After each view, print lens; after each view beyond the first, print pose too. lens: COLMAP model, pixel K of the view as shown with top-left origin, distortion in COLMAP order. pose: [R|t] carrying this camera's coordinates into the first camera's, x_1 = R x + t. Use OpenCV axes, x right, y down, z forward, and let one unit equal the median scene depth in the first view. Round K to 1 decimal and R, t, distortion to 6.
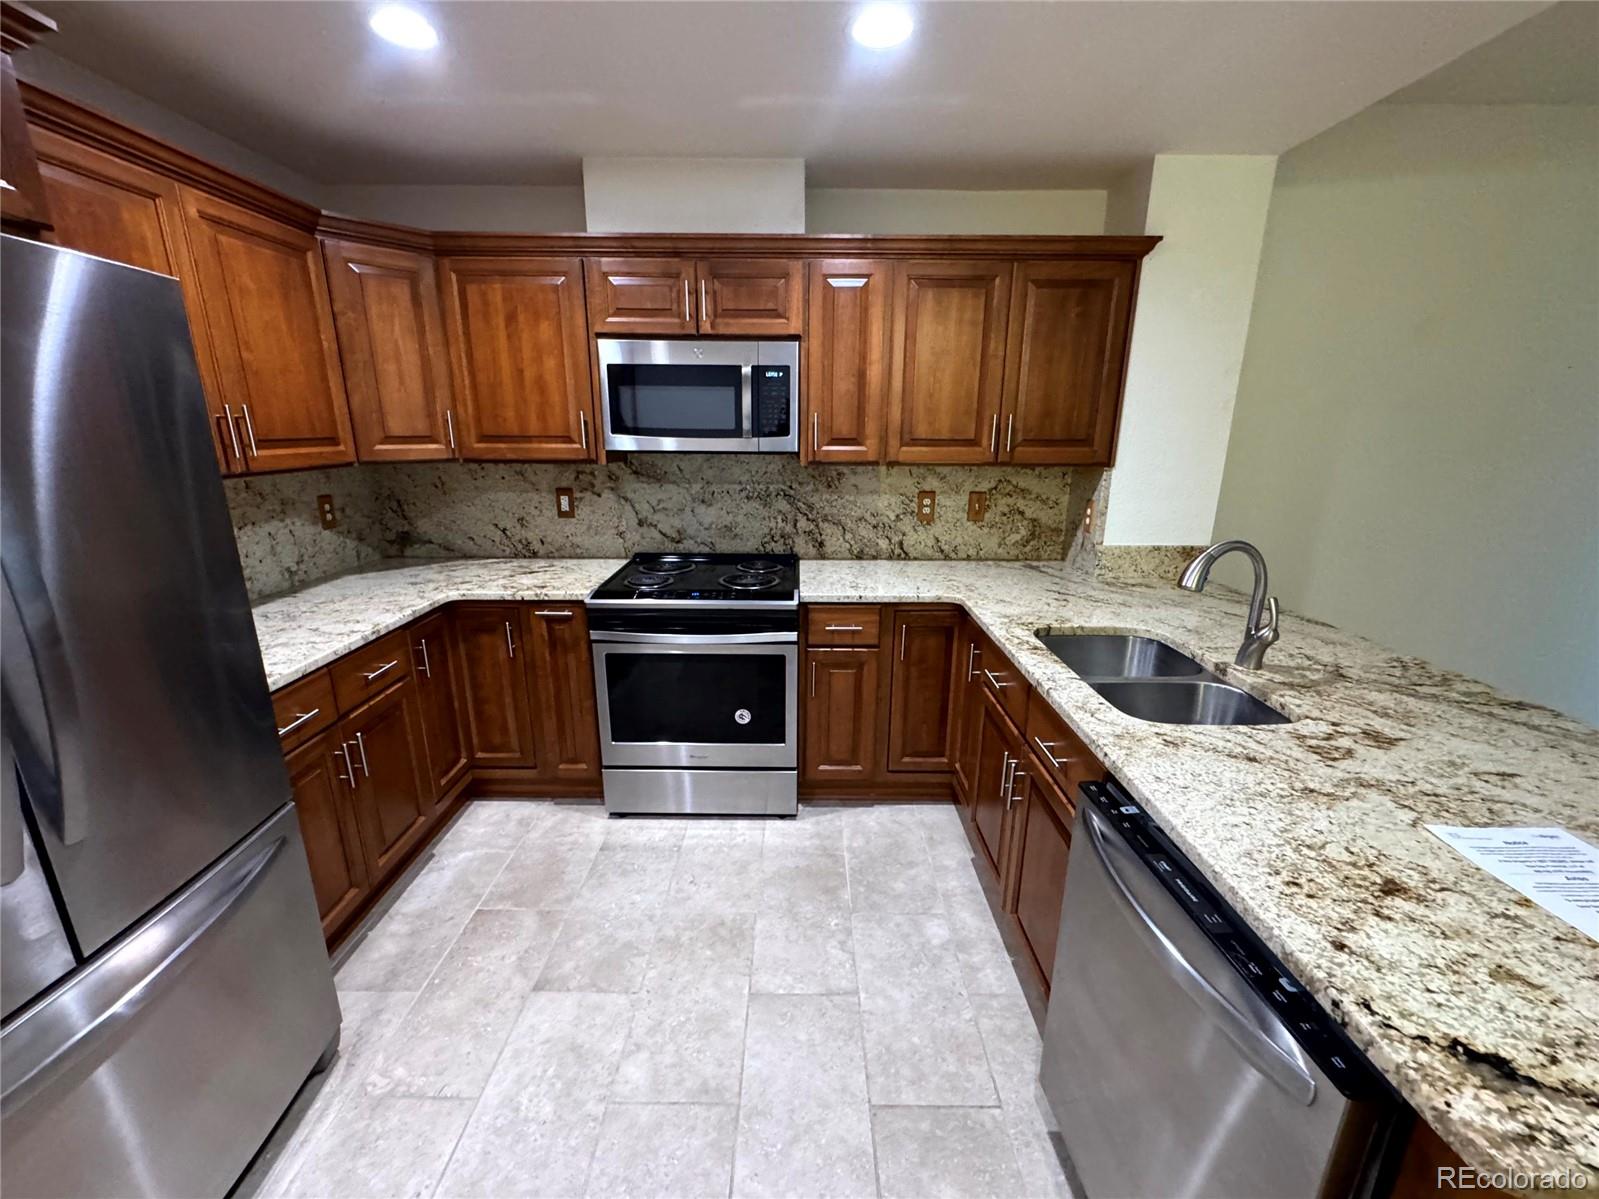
lens RADIAL K [[641.3, 0, 796.9], [0, 641.3, 599.9], [0, 0, 1]] dist [-0.003962, 0.000348]
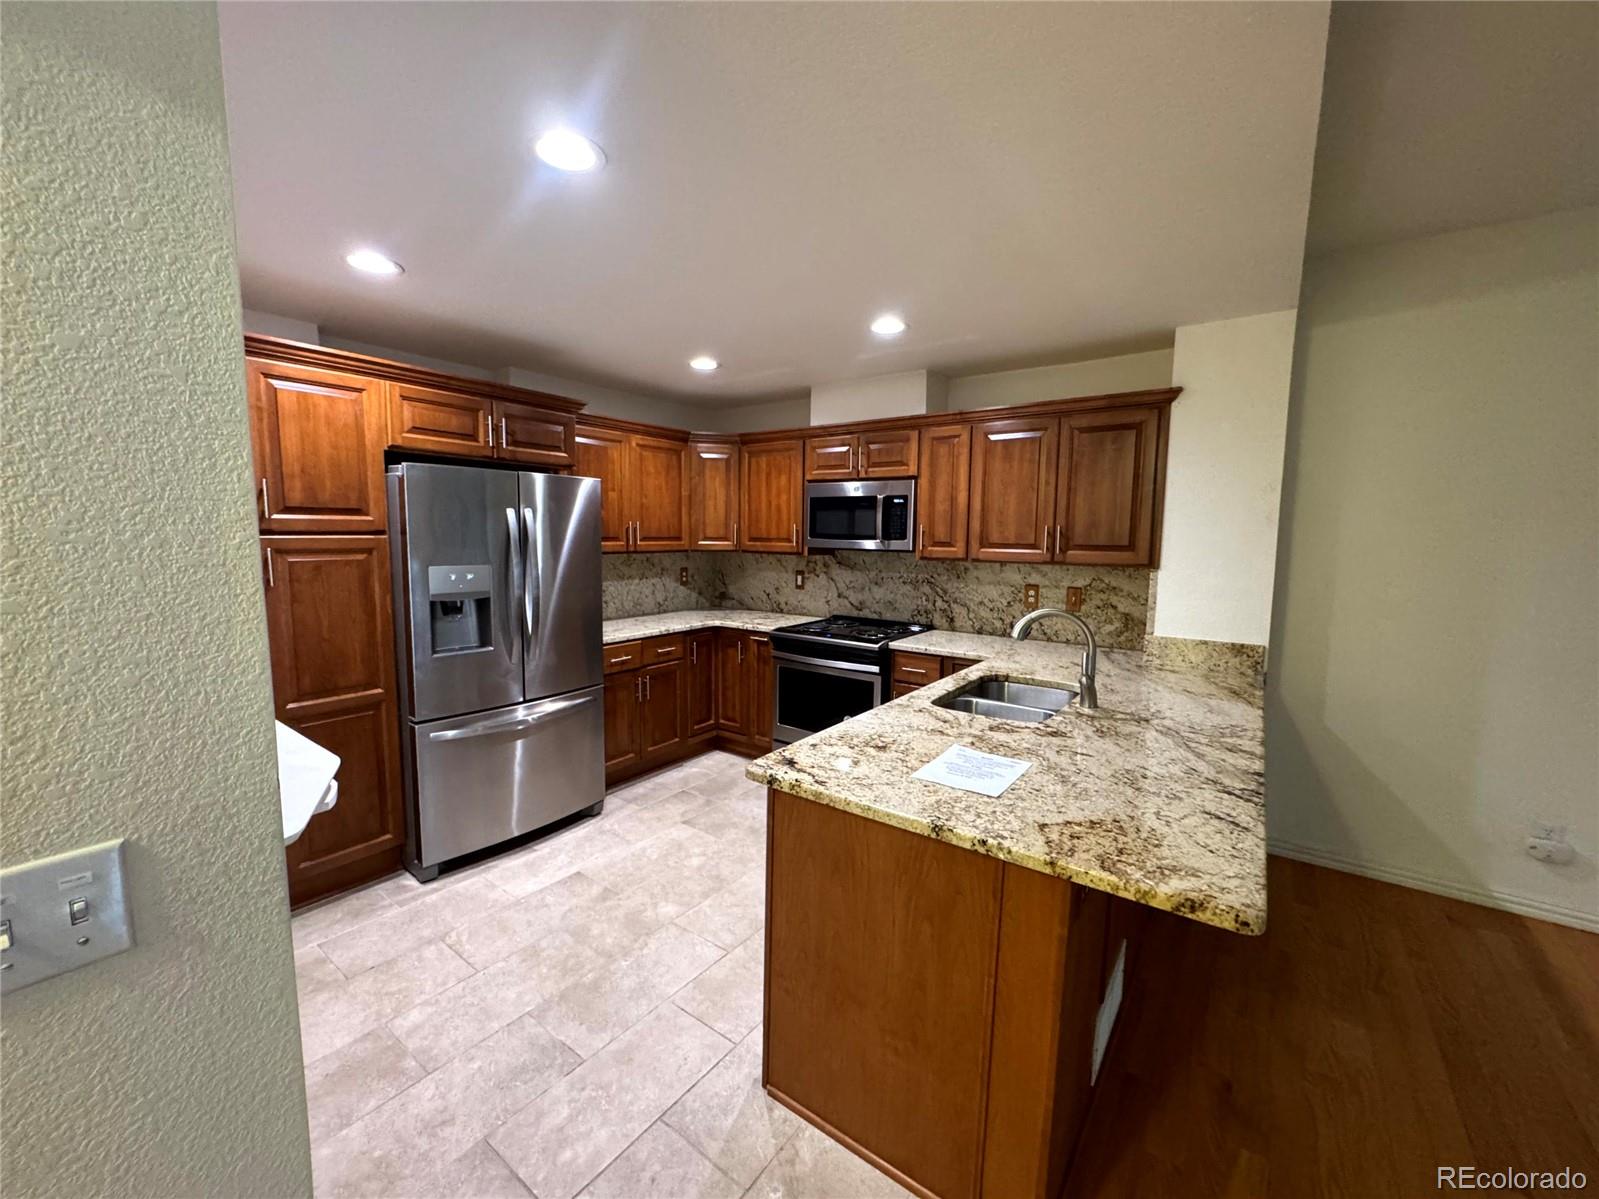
lens RADIAL K [[641.3, 0, 793.5], [0, 641.3, 600.4], [0, 0, 1]] dist [-0.003962, 0.000348]
pose [[0.803329, 0.067191, -0.591734, 0.700204], [-0.164791, 0.979897, -0.112451, 0.097724], [0.572283, 0.187847, 0.798252, -0.330394]]
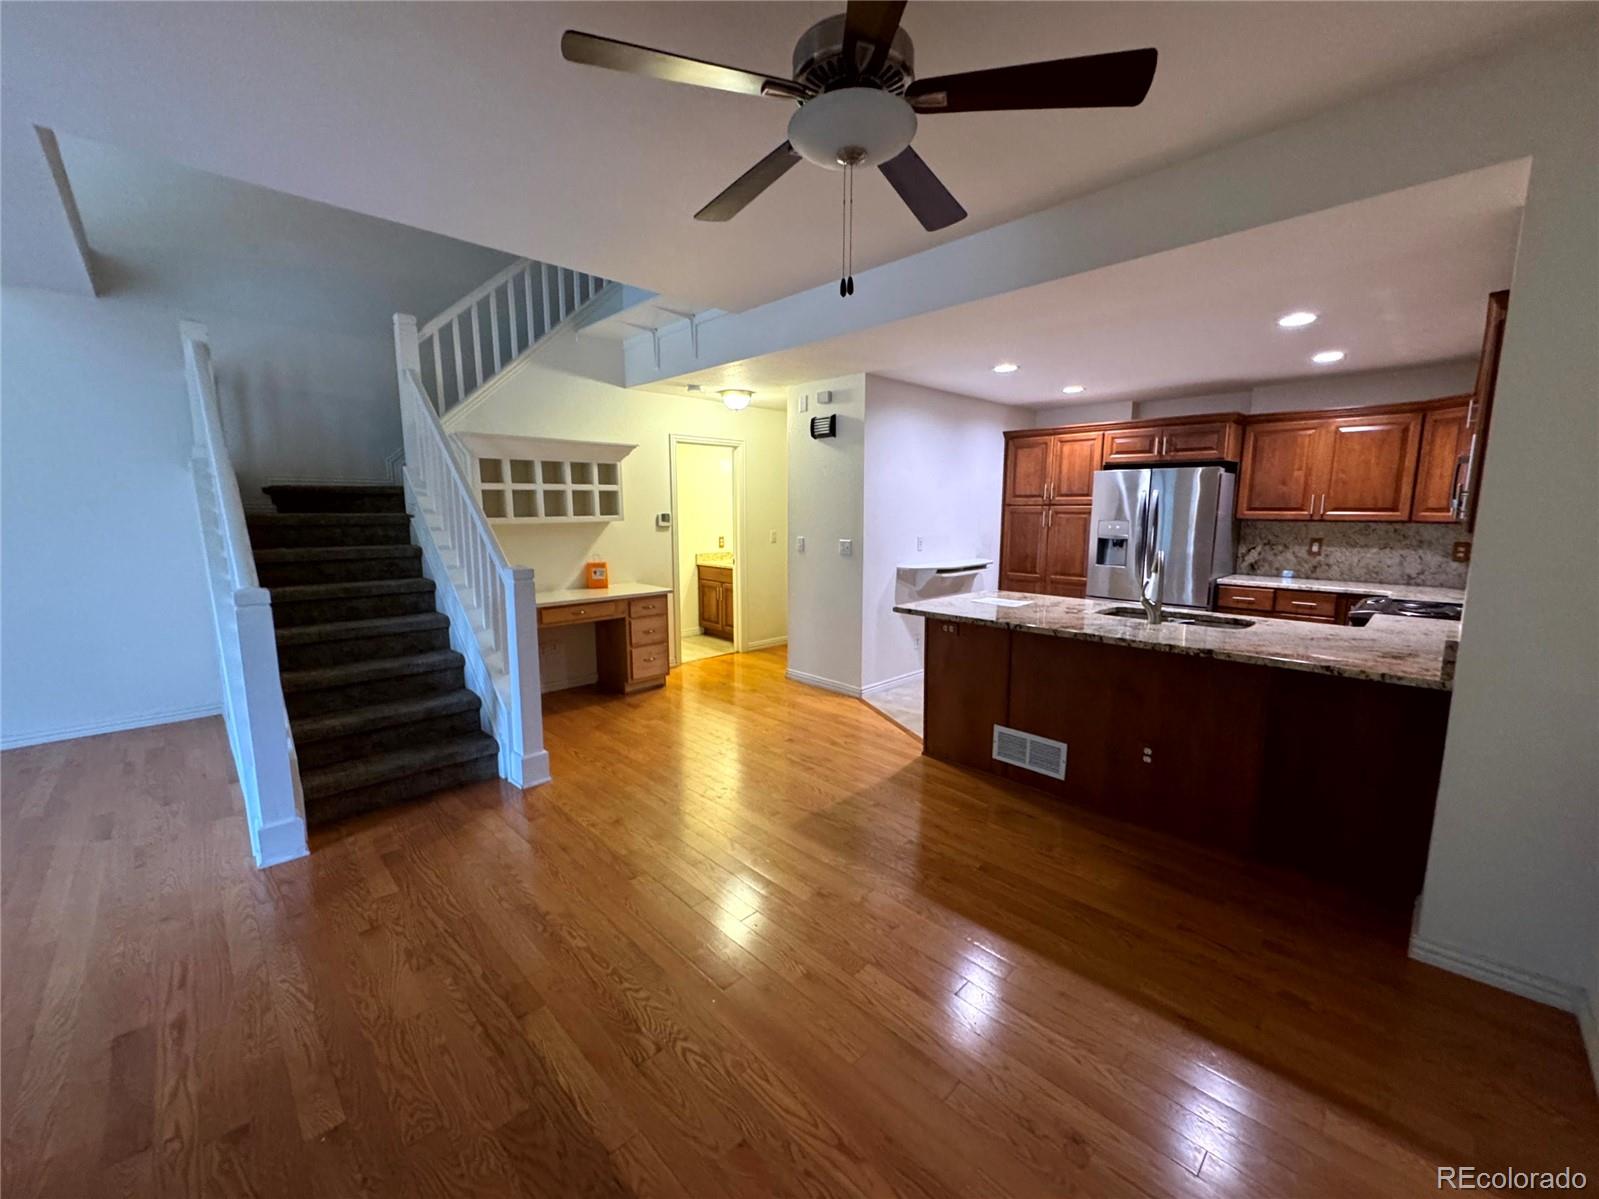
lens RADIAL K [[641.3, 0, 791.6], [0, 641.3, 605.4], [0, 0, 1]] dist [-0.003962, 0.000348]
pose [[-0.711354, 0.099746, -0.695720, 1.936844], [-0.192898, 0.924158, 0.329730, -0.246107], [0.675845, 0.368758, -0.638163, 1.022194]]
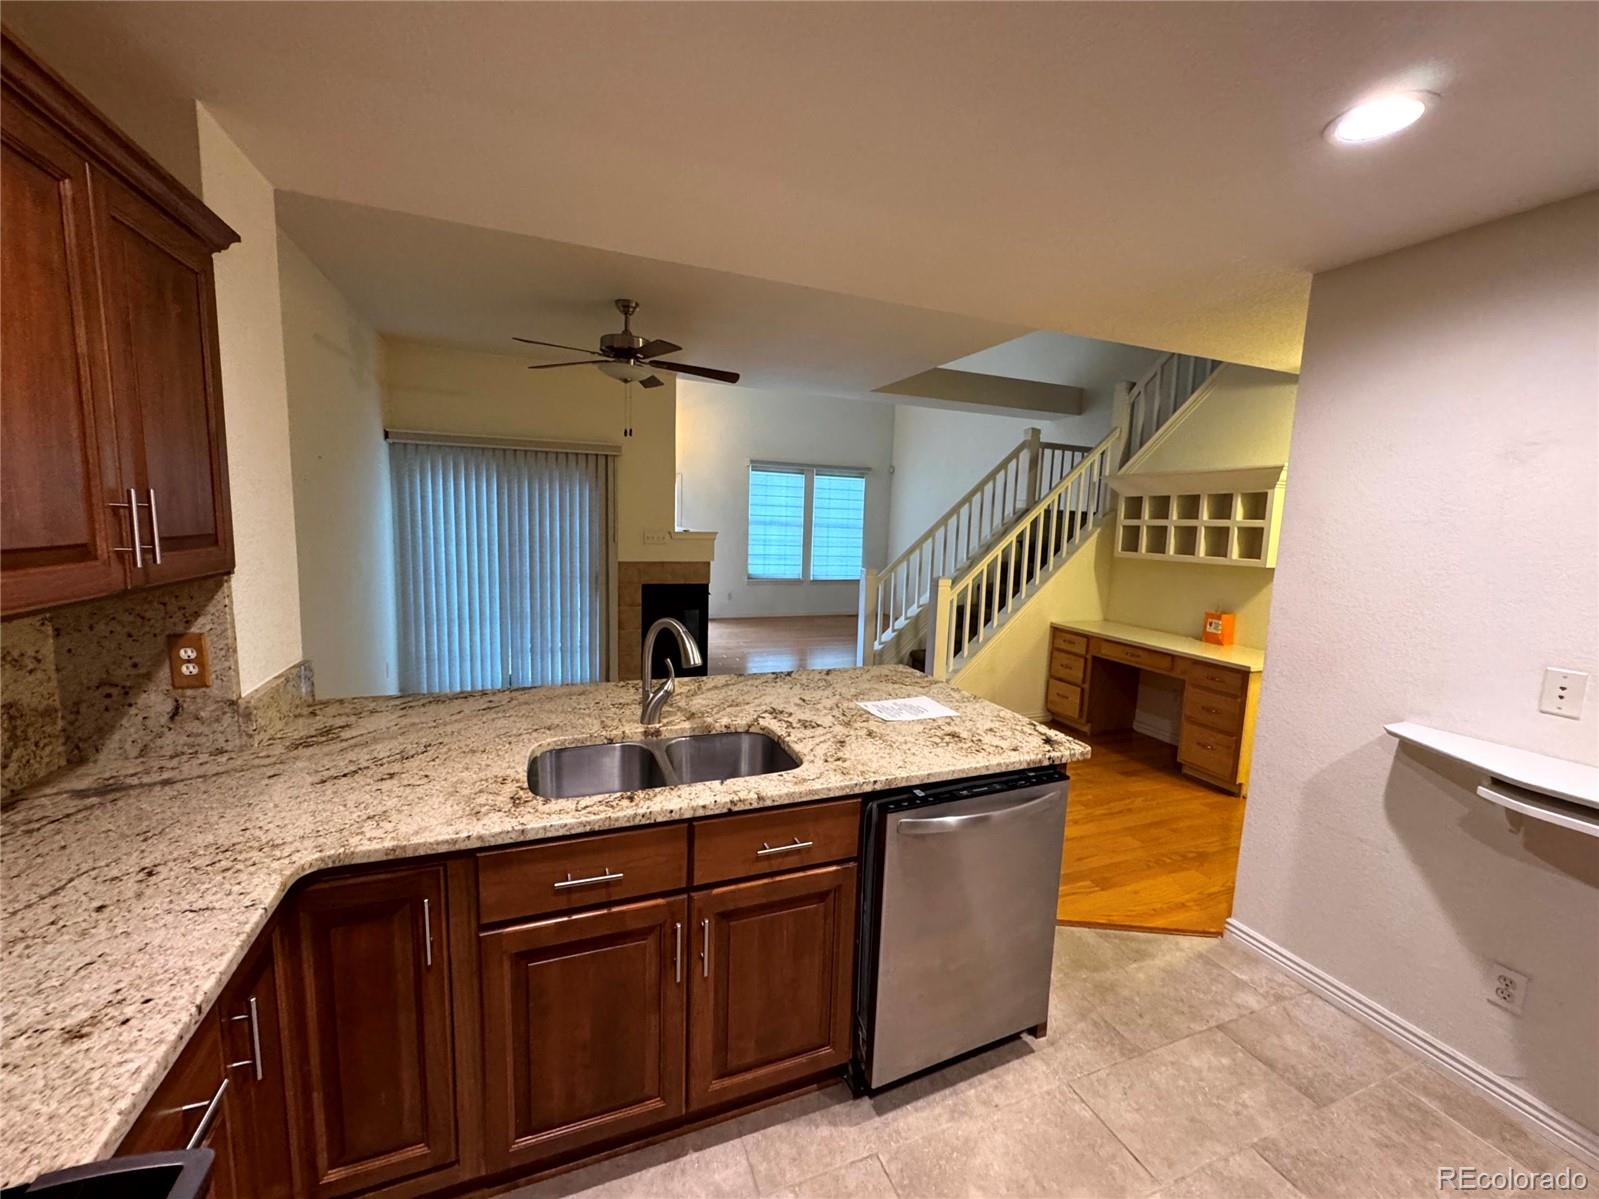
lens RADIAL K [[641.3, 0, 797.4], [0, 641.3, 598.6], [0, 0, 1]] dist [-0.003962, 0.000348]
pose [[-0.374447, -0.133839, 0.917538, -0.305269], [0.211239, 0.951196, 0.224956, -0.223449], [-0.902866, 0.278054, -0.327900, 0.764211]]
